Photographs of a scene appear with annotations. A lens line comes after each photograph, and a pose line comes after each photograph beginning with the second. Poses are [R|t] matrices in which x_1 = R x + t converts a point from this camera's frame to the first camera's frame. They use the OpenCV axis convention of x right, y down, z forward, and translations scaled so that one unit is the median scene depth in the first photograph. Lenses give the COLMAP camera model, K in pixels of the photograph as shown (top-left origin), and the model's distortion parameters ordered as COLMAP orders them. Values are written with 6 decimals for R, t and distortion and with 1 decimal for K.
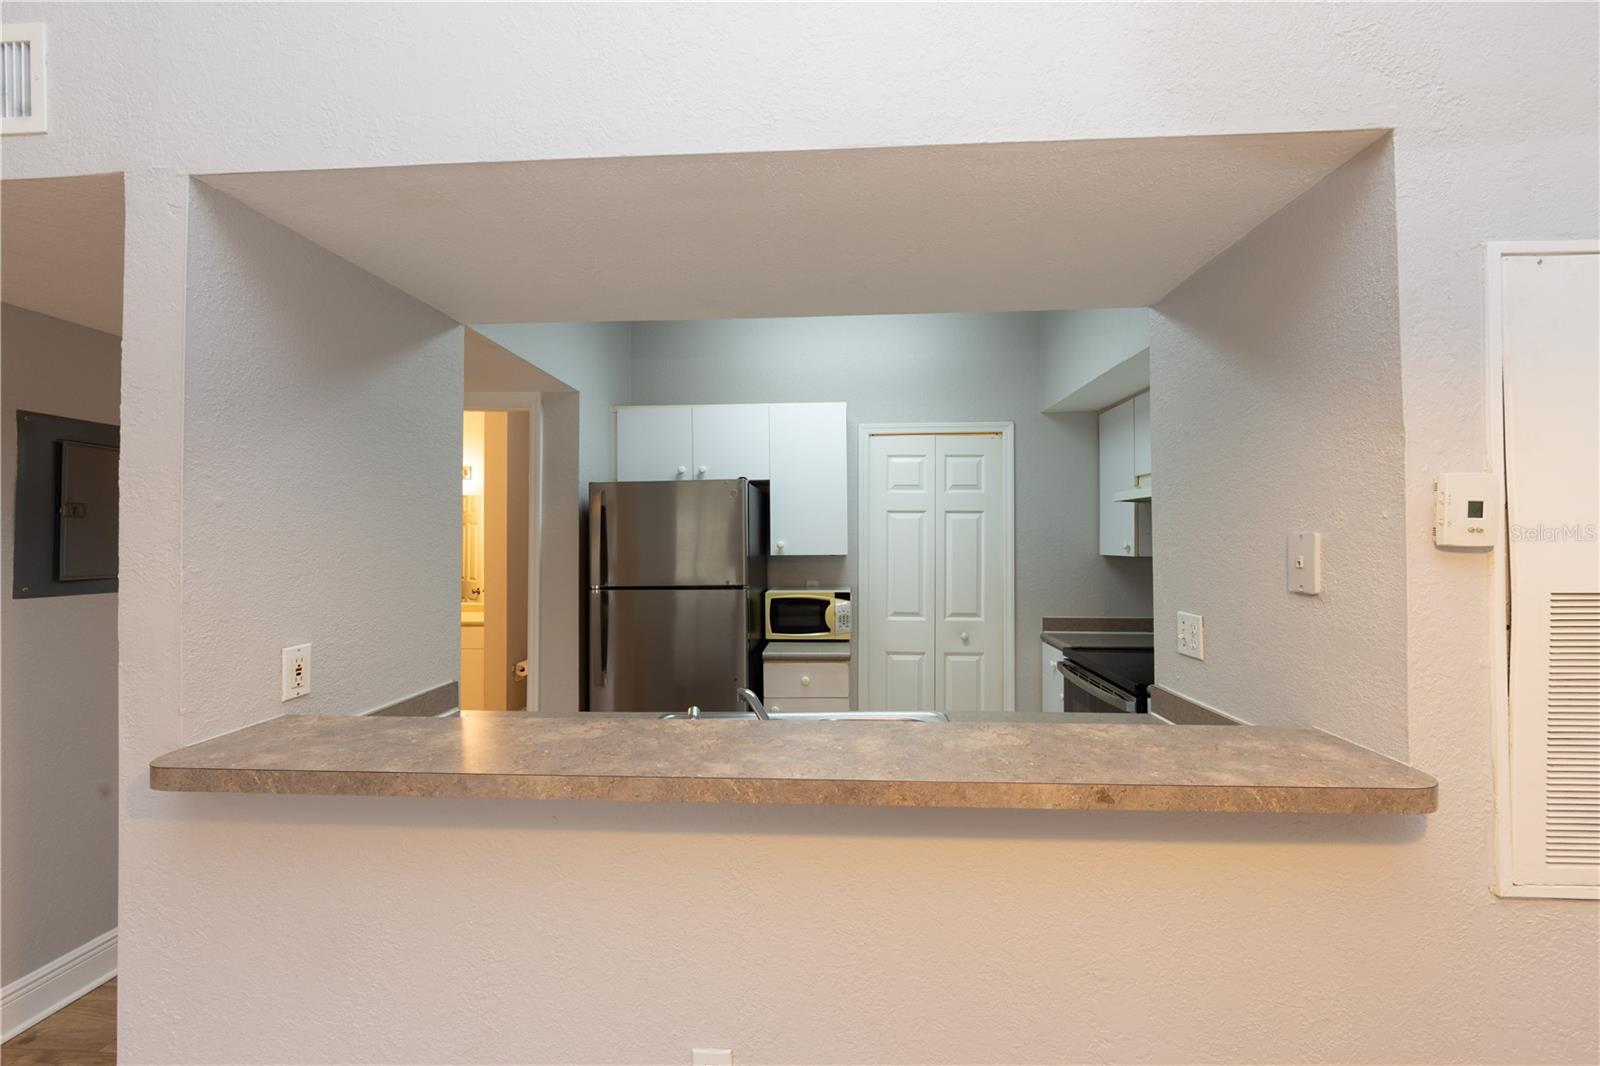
lens RADIAL K [[629.7, 0, 813.4], [0, 629.7, 536.8], [0, 0, 1]] dist [-0.002572, -0.000146]
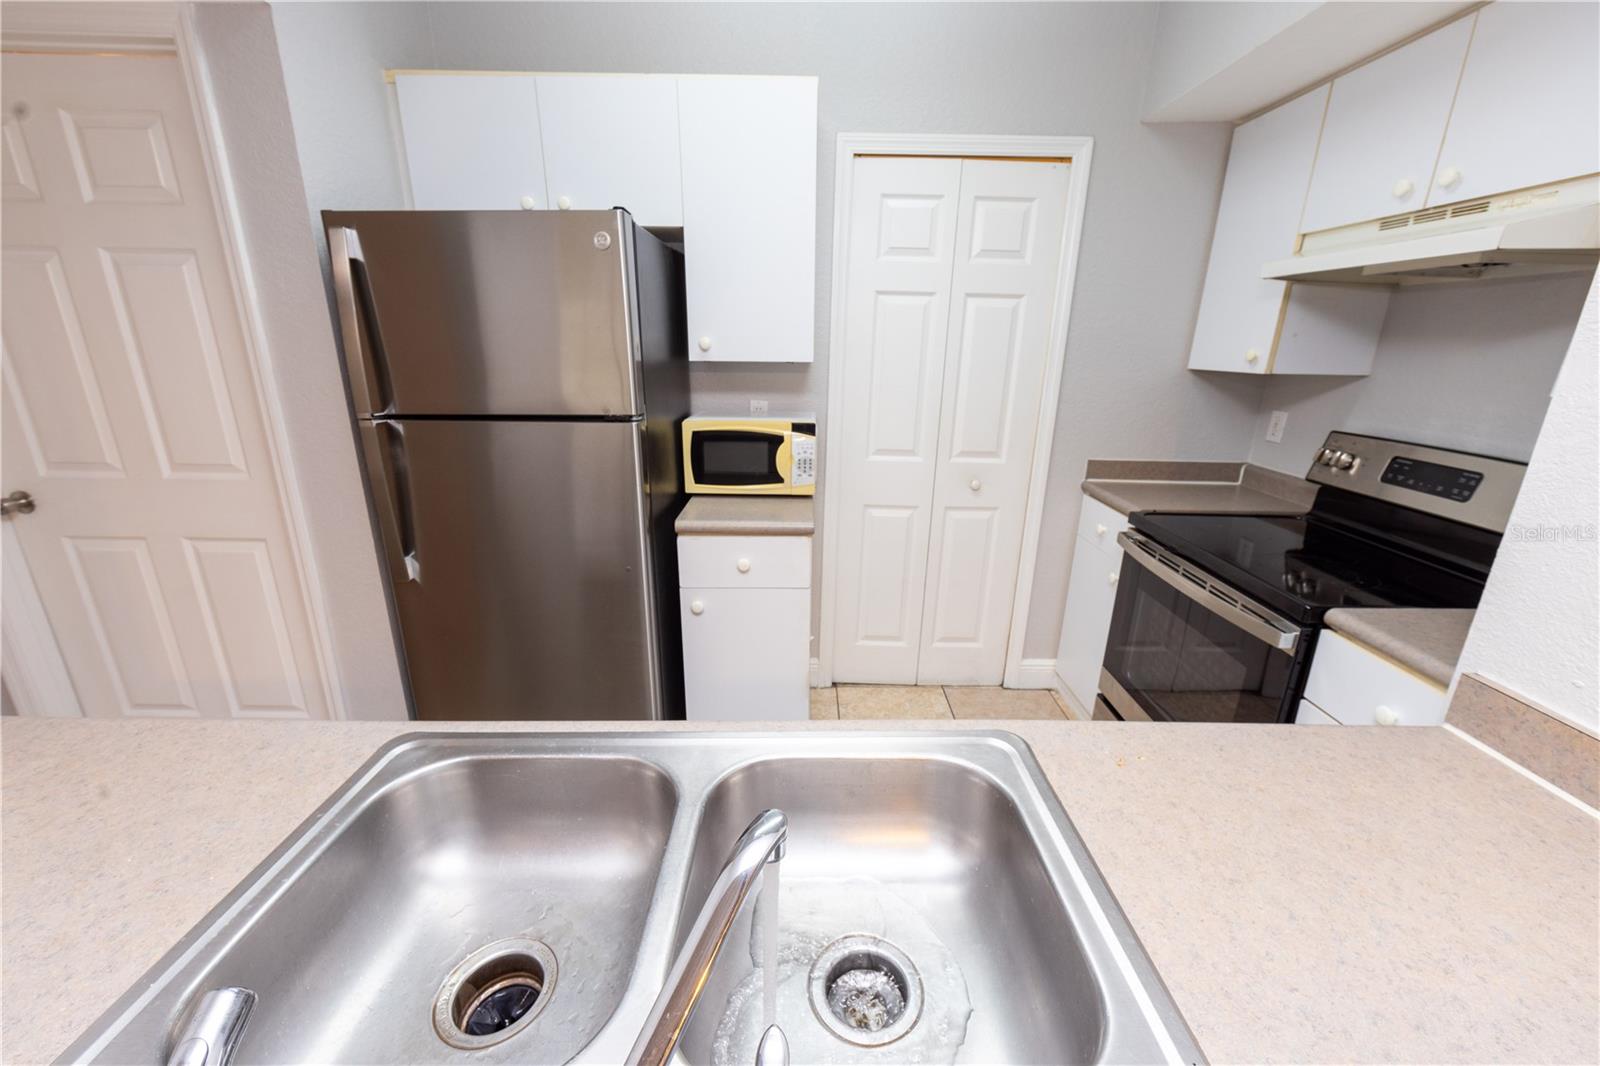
lens RADIAL K [[628.9, 0, 796.5], [0, 628.9, 536.9], [0, 0, 1]] dist [-0.001317, -0.000018]
pose [[0.999152, 0.006519, 0.040660, 0.013587], [-0.018593, 0.952427, 0.304201, 0.004052], [-0.036742, -0.304698, 0.951740, 0.354930]]
